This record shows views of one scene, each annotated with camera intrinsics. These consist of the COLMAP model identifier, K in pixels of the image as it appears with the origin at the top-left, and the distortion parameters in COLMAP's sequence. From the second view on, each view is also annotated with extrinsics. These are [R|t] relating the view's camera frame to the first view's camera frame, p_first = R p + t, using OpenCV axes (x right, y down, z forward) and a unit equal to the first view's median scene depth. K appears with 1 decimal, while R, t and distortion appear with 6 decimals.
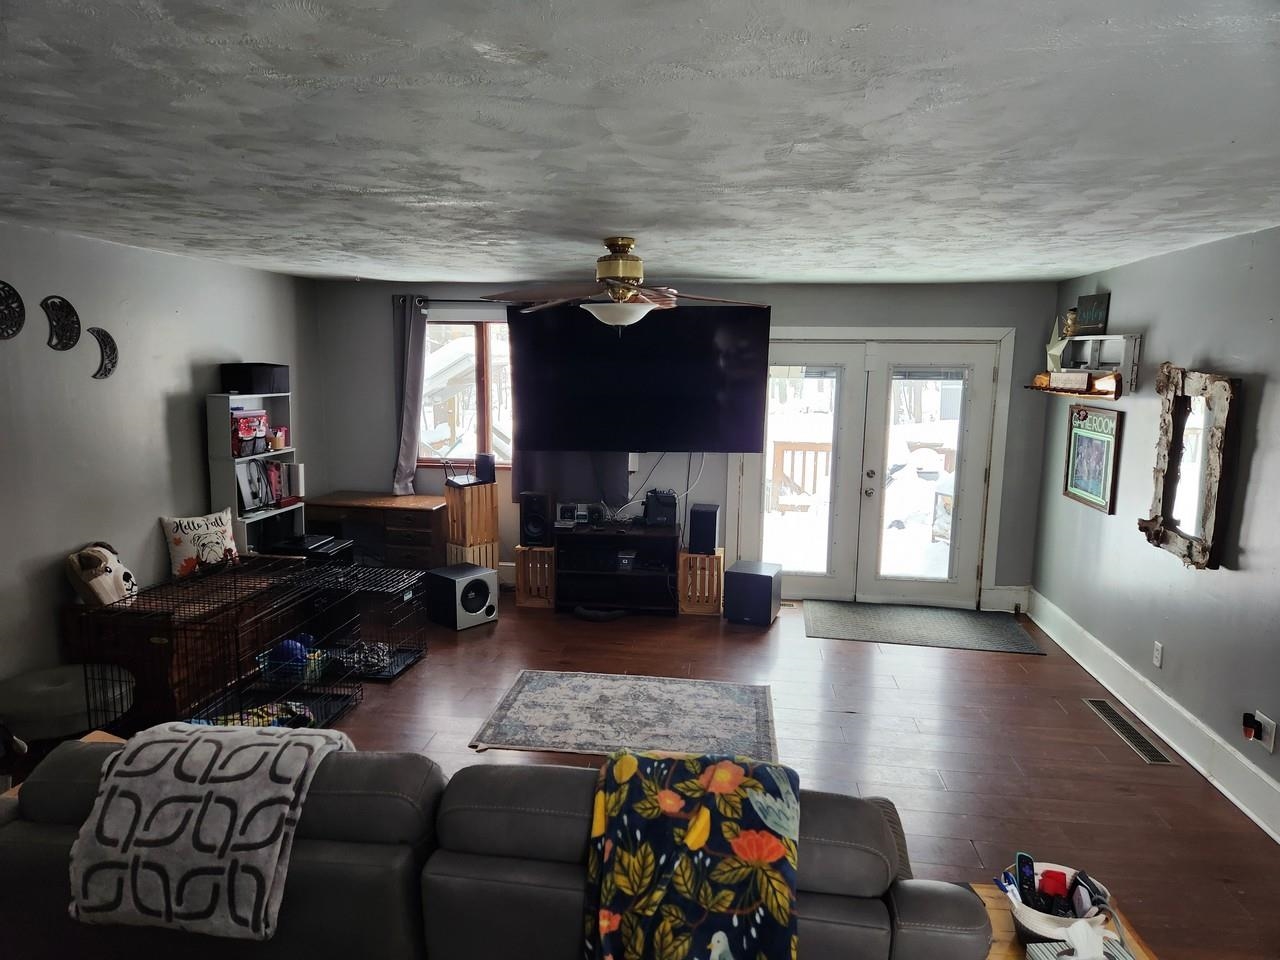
lens RADIAL K [[852.9, 0, 643.7], [0, 852.9, 477.8], [0, 0, 1]] dist [0.057265, -0.045284]
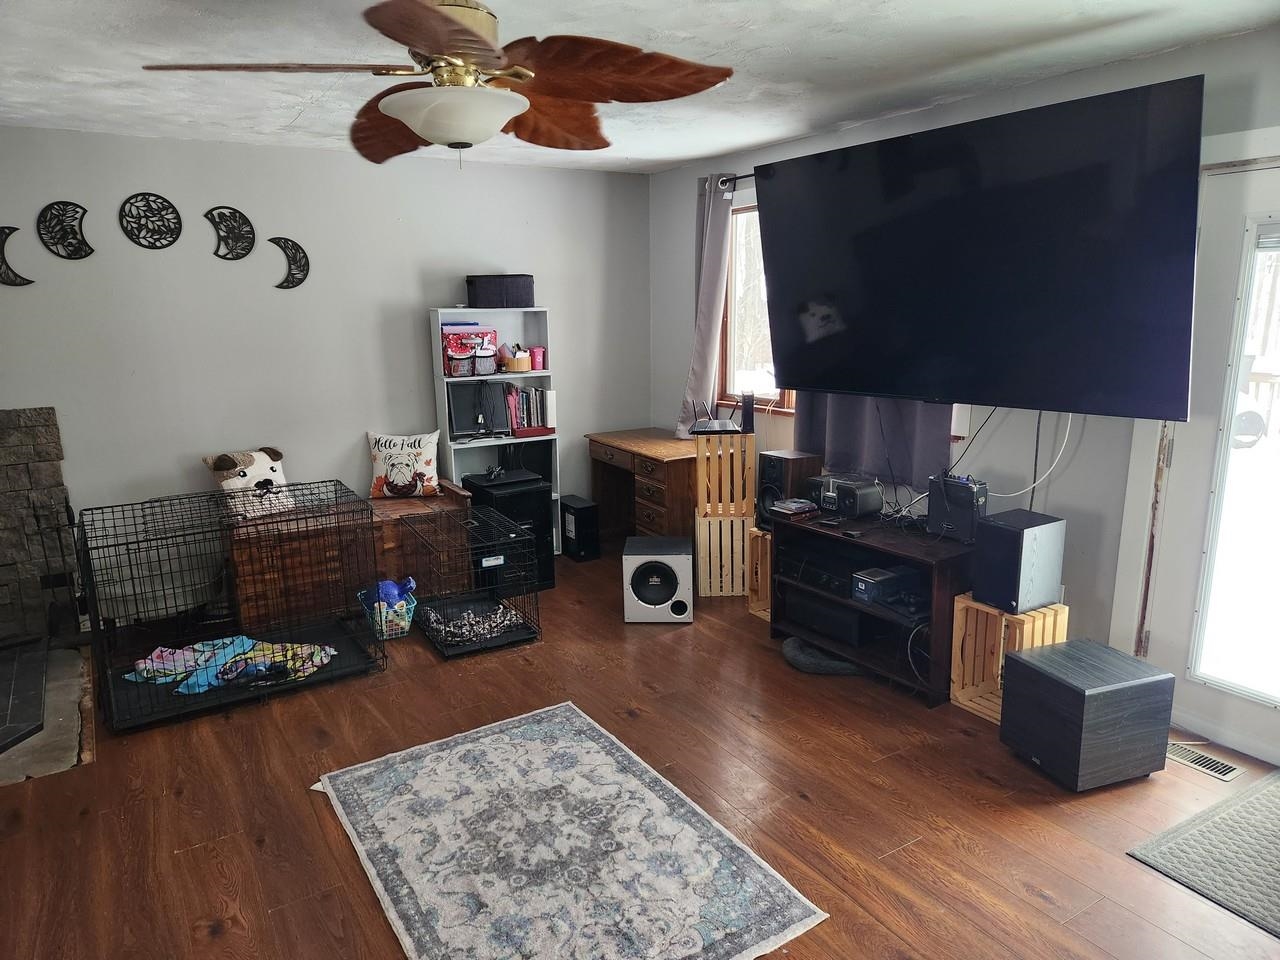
lens RADIAL K [[852.9, 0, 637.6], [0, 852.9, 485.8], [0, 0, 1]] dist [0.057265, -0.045284]
pose [[0.618627, 0.140671, -0.772989, 0.349632], [-0.081982, 0.990028, 0.114558, -0.027332], [0.781396, -0.007498, 0.623991, 0.537754]]
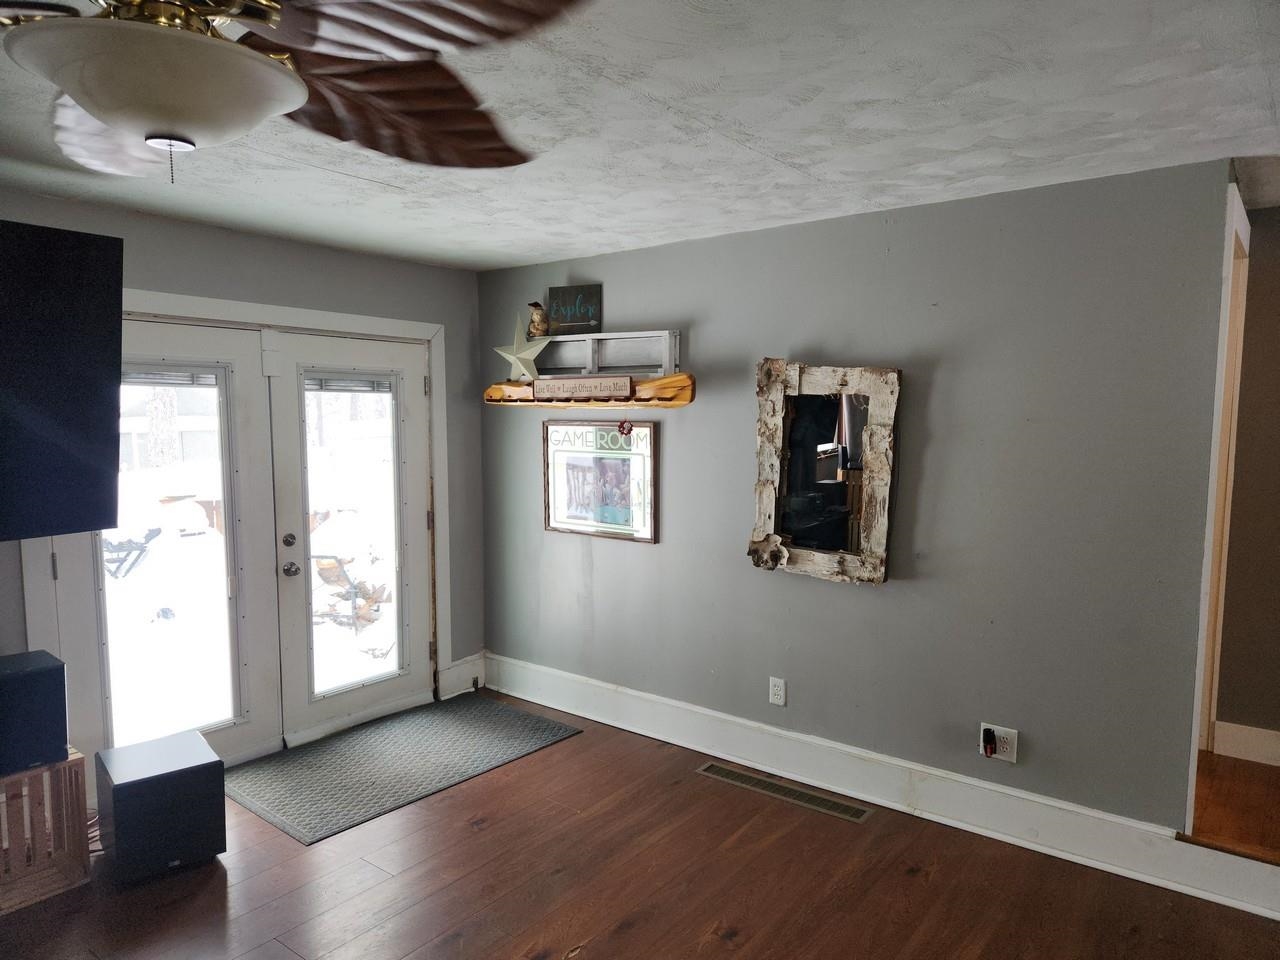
lens RADIAL K [[852.9, 0, 650.9], [0, 852.9, 488.4], [0, 0, 1]] dist [0.057265, -0.045284]
pose [[0.514787, -0.089412, 0.852643, -0.153670], [0.121320, 0.992136, 0.030792, -0.033864], [-0.848691, 0.087591, 0.521586, 0.506409]]
